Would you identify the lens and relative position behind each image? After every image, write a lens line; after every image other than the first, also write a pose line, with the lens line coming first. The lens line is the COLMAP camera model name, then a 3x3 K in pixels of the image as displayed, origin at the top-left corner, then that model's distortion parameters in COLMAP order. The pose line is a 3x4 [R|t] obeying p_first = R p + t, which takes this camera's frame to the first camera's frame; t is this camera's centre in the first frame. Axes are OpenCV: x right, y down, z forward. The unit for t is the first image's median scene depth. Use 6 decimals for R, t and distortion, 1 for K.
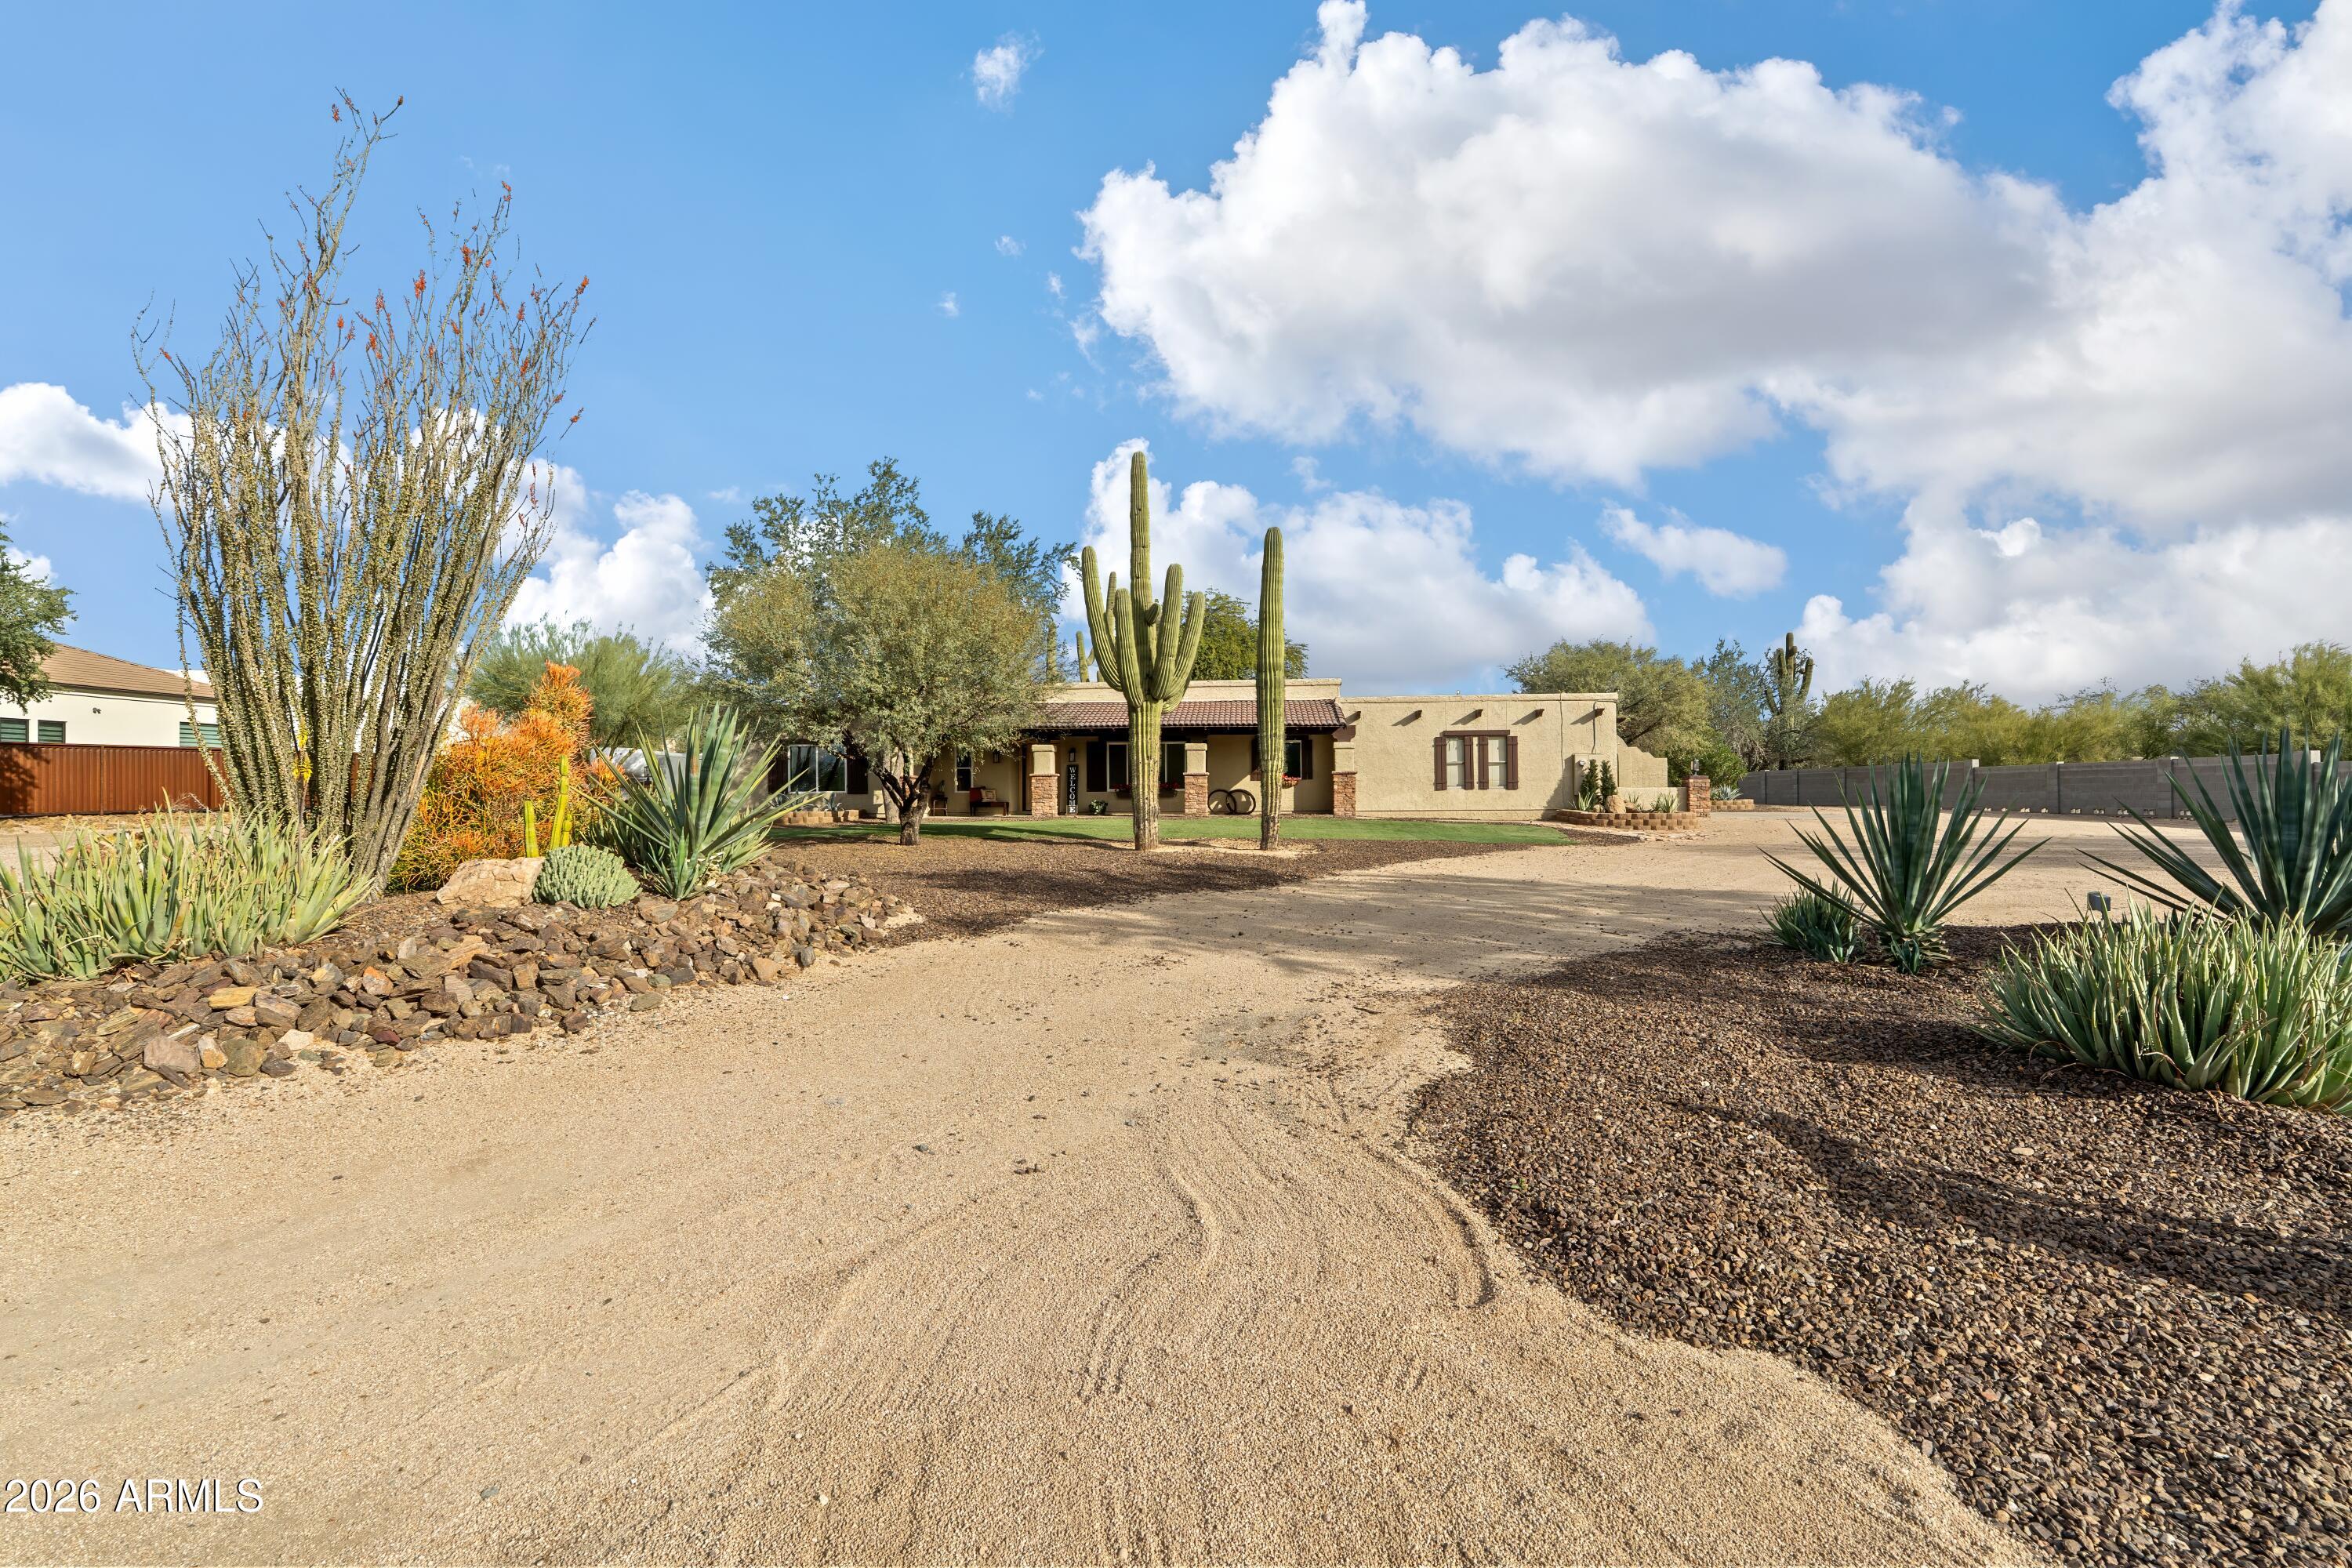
lens RADIAL K [[1082.0, 0, 1175.9], [0, 1082.0, 778.9], [0, 0, 1]] dist [0.001537, 0.000029]
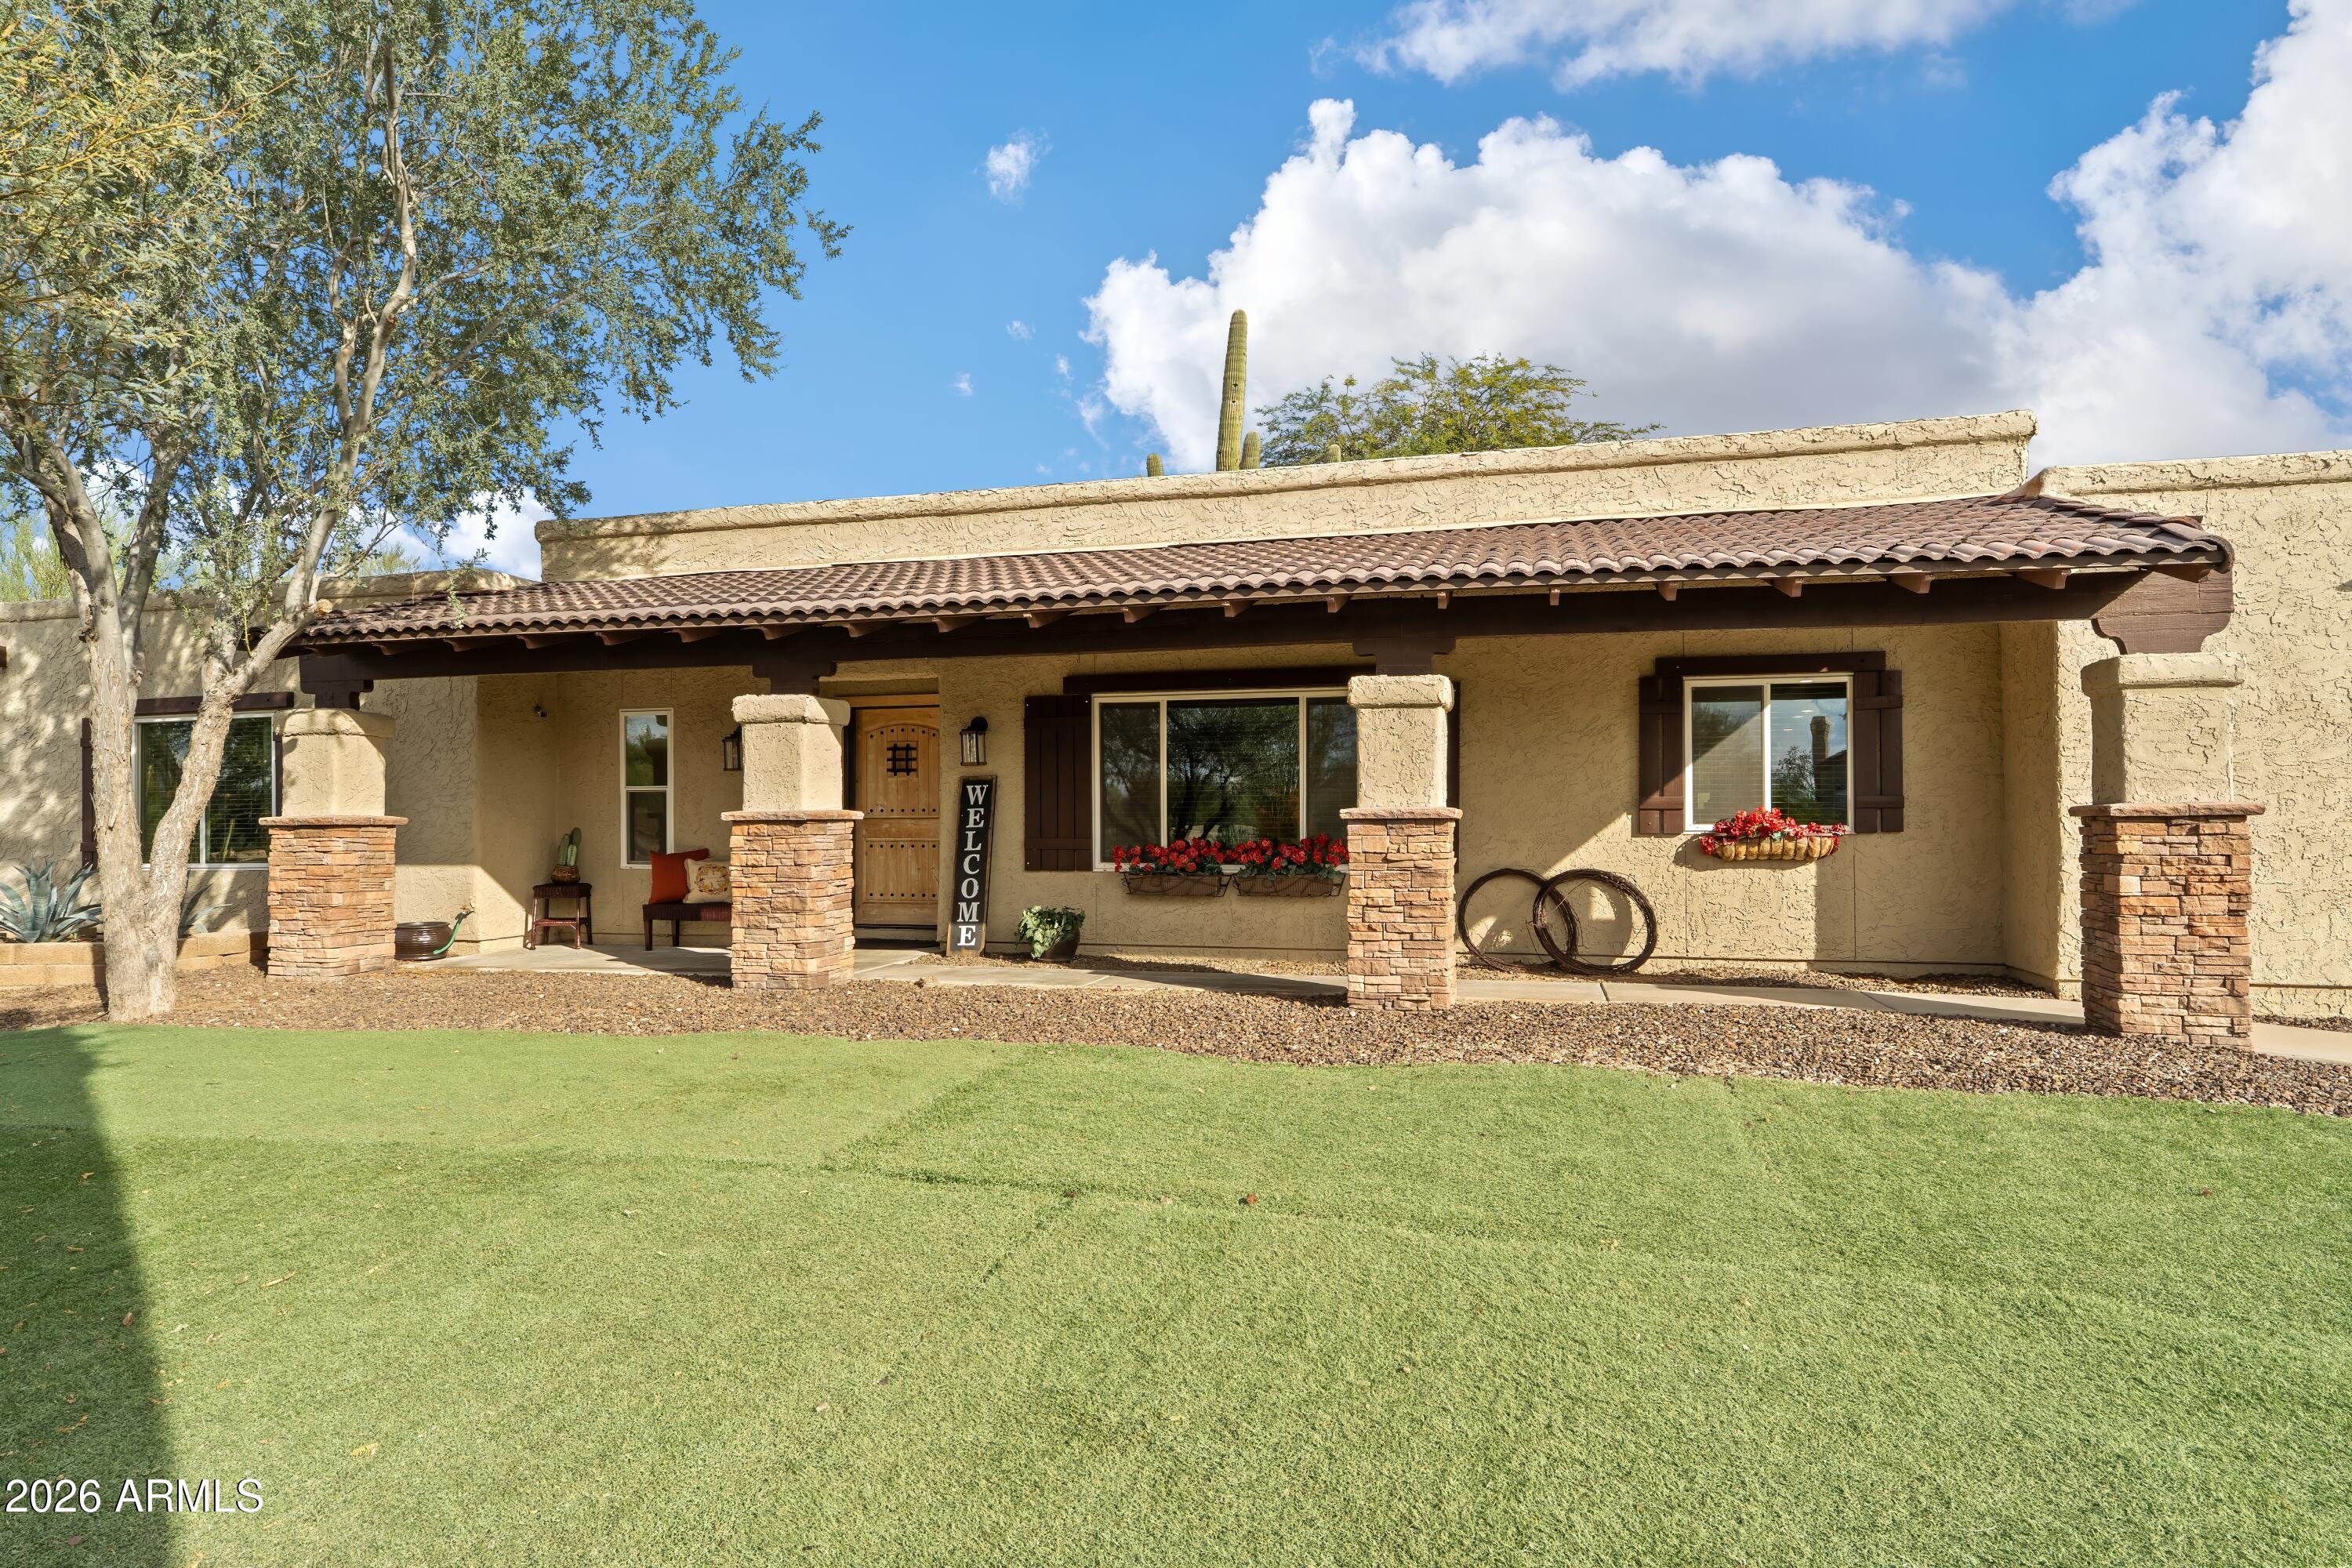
lens RADIAL K [[1424.4, 0, 1177.1], [0, 1424.4, 788.8], [0, 0, 1]] dist [0.000481, 0.000046]
pose [[0.985390, -0.003027, -0.170289, 0.021217], [0.000623, 0.999899, -0.014167, -0.005079], [0.170315, 0.013854, 0.985292, 0.659427]]
